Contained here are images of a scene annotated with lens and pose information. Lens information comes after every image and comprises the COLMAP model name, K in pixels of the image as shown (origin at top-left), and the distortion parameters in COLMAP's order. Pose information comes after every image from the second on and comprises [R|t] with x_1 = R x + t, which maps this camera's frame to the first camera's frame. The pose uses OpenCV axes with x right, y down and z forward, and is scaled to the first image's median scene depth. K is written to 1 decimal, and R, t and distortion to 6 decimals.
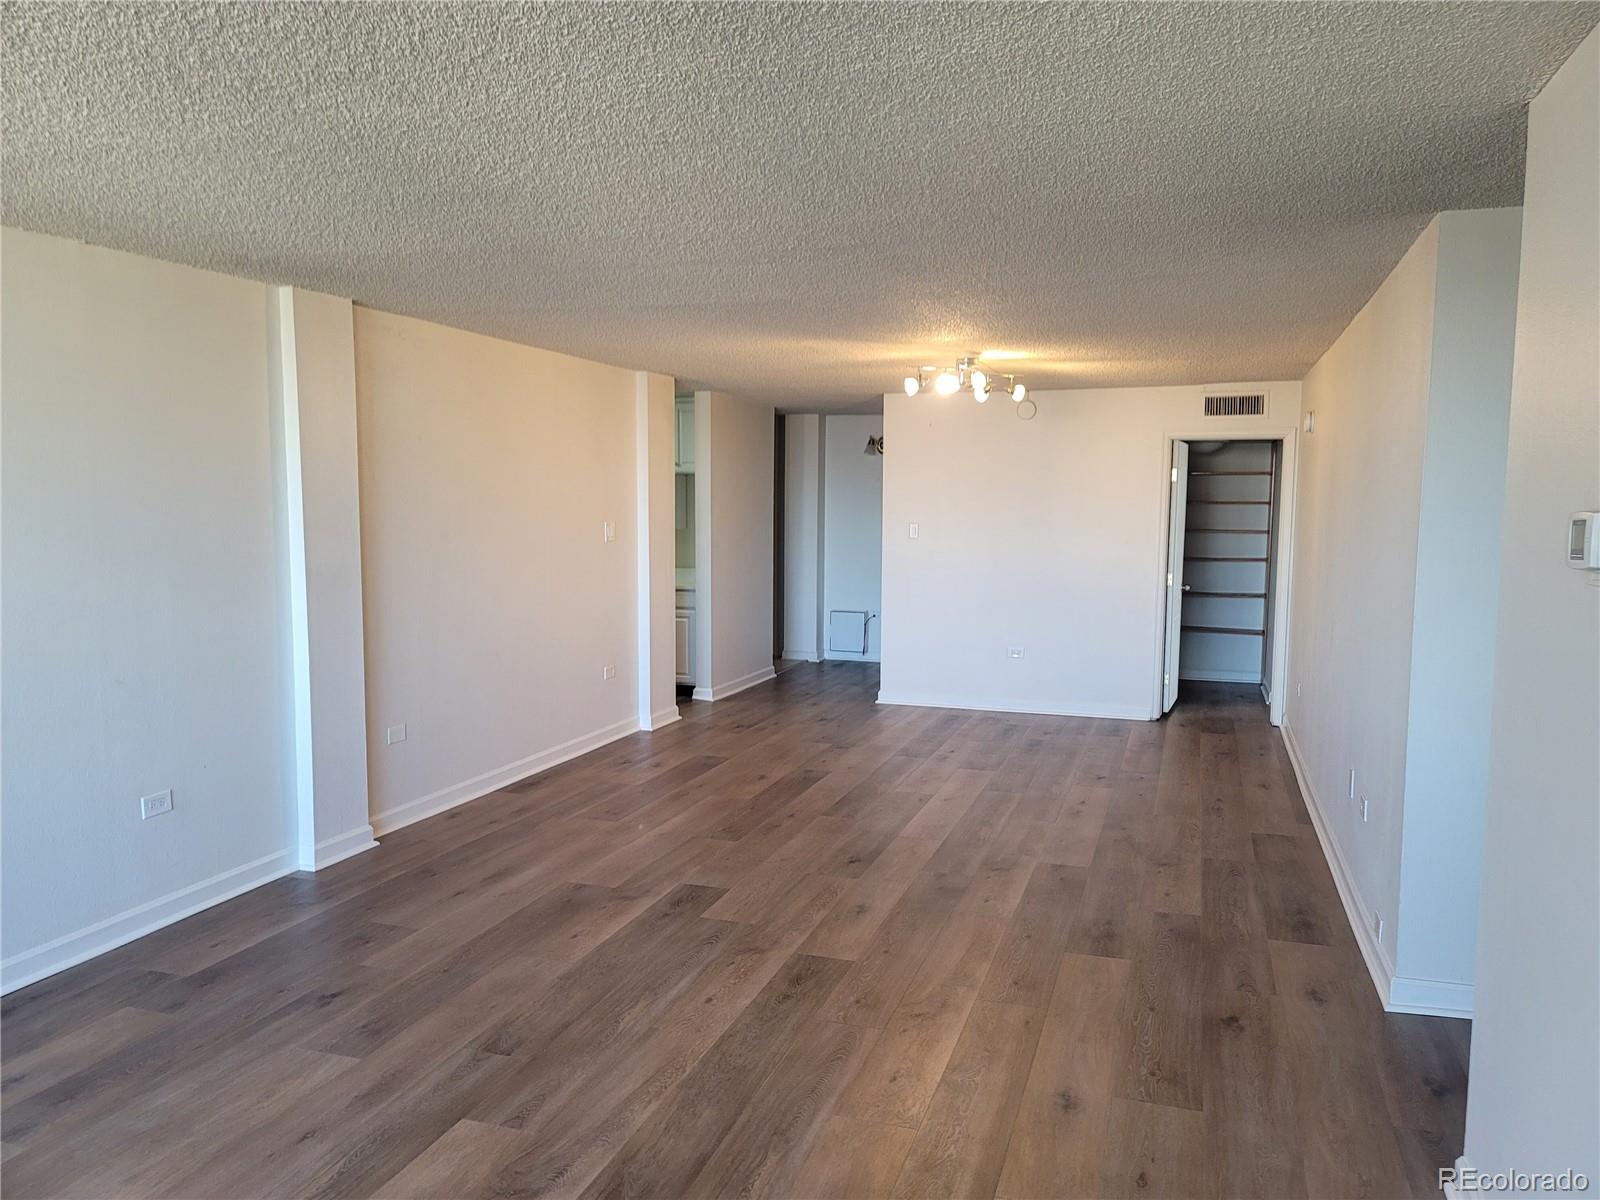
lens RADIAL K [[1200.2, 0, 822.9], [0, 1200.2, 607.1], [0, 0, 1]] dist [0.060922, 0.000928]
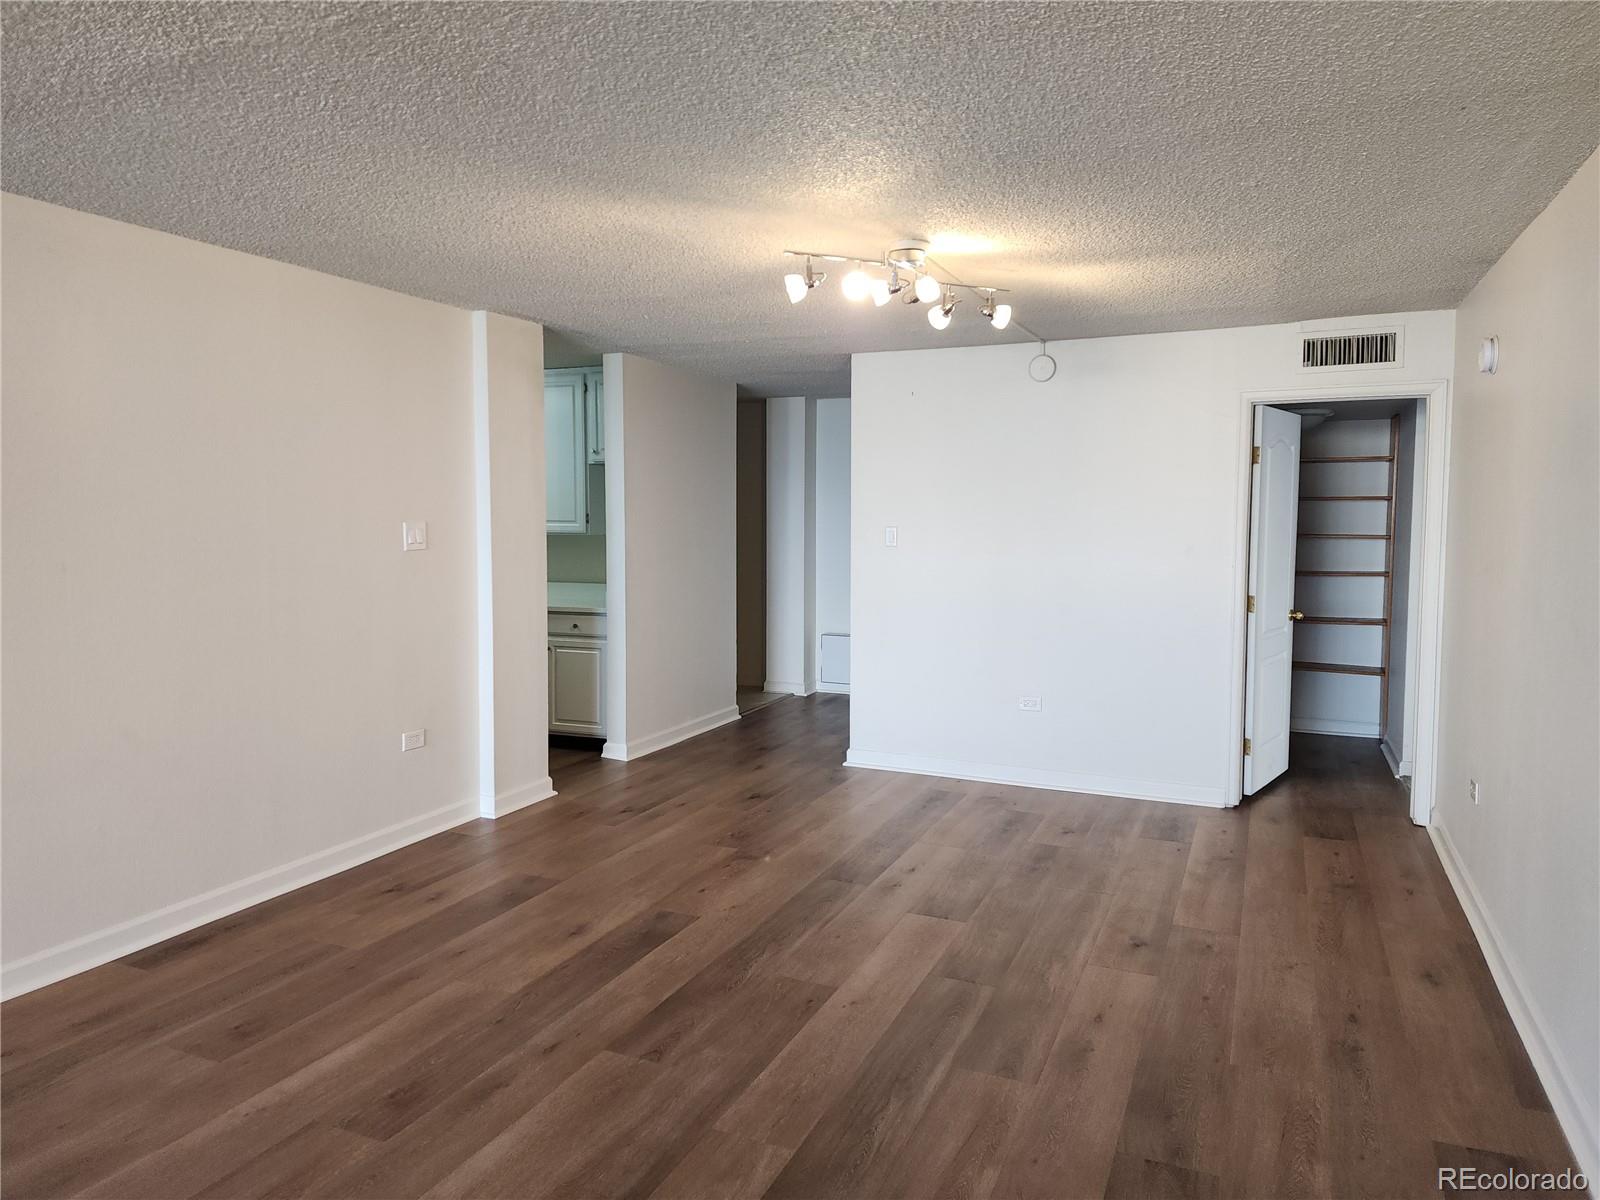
lens RADIAL K [[1090.6, 0, 799.6], [0, 1090.6, 579.1], [0, 0, 1]] dist [0.048095, -0.000674]
pose [[0.994195, 0.002543, -0.107565, 0.111815], [-0.005333, 0.999657, -0.025658, -0.023674], [0.107463, 0.026083, 0.993867, 0.397673]]
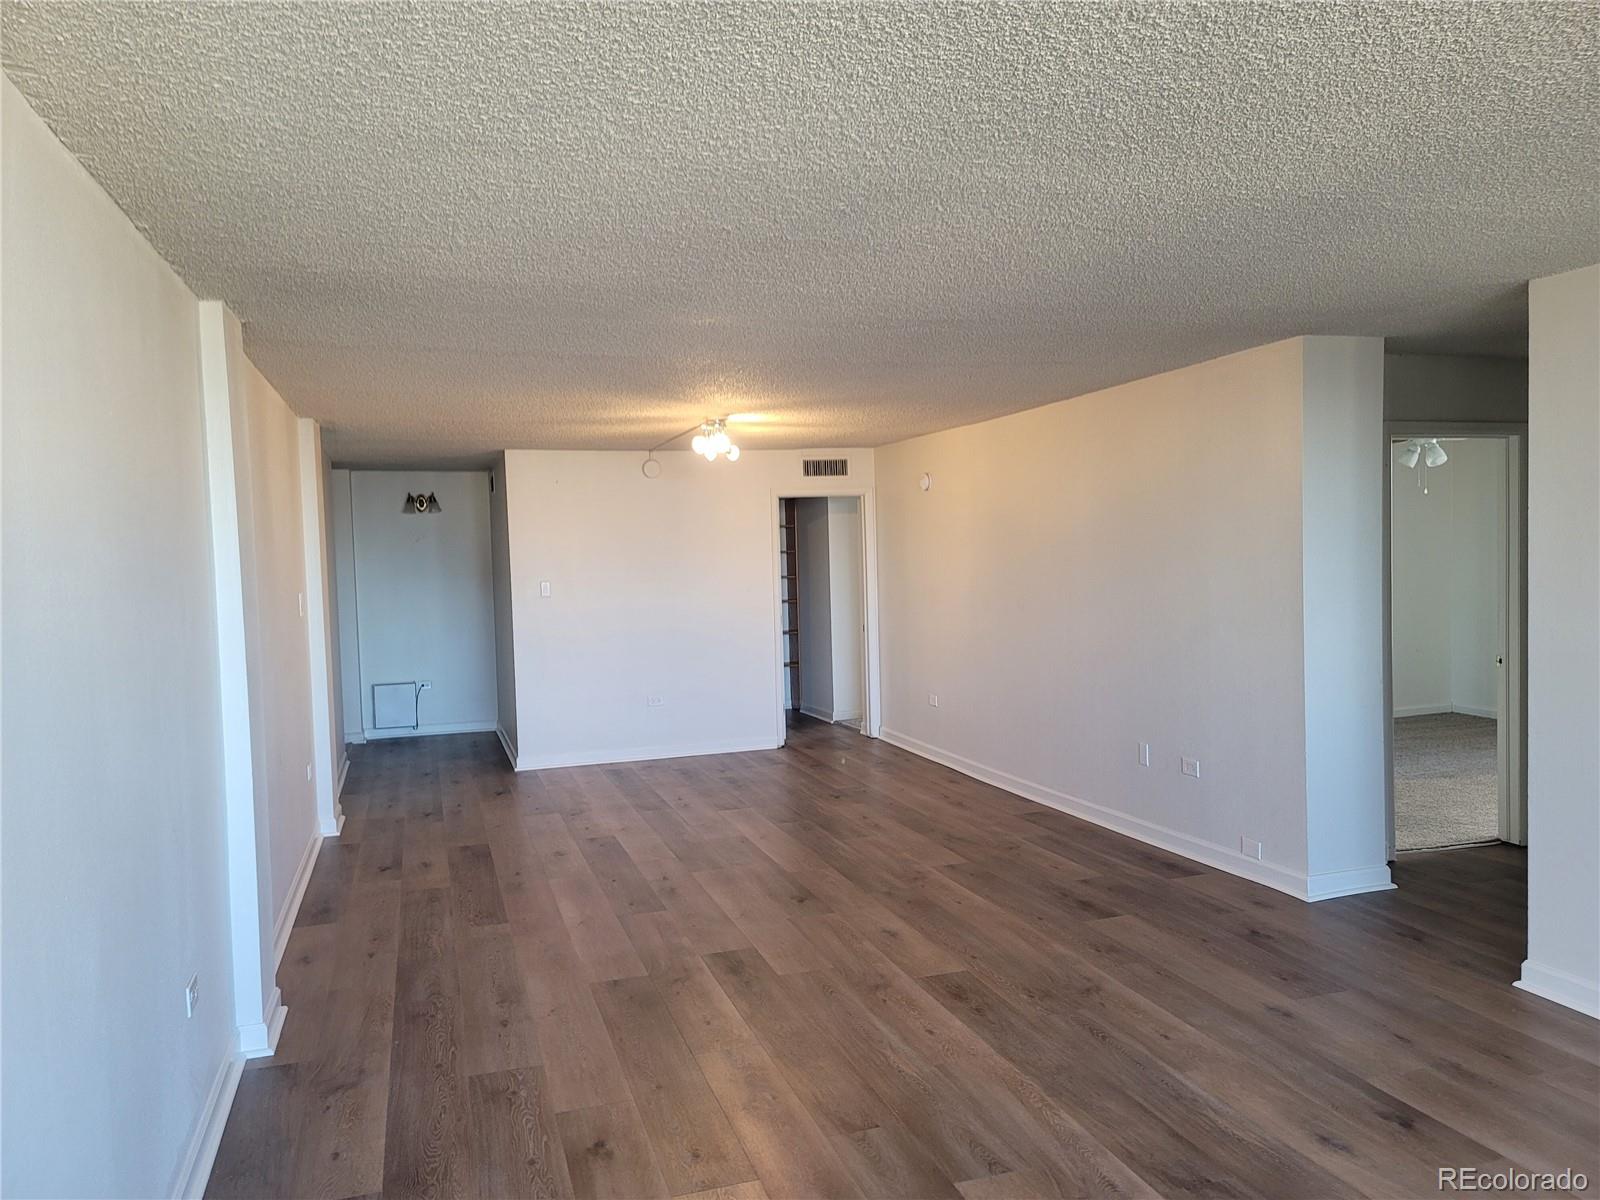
lens RADIAL K [[1176.1, 0, 835.3], [0, 1176.1, 603.7], [0, 0, 1]] dist [0.049230, -0.002485]
pose [[0.798936, -0.058227, 0.598590, -0.377542], [0.088078, 0.995899, -0.020683, -0.013208], [-0.594931, 0.069247, 0.800788, 0.107142]]
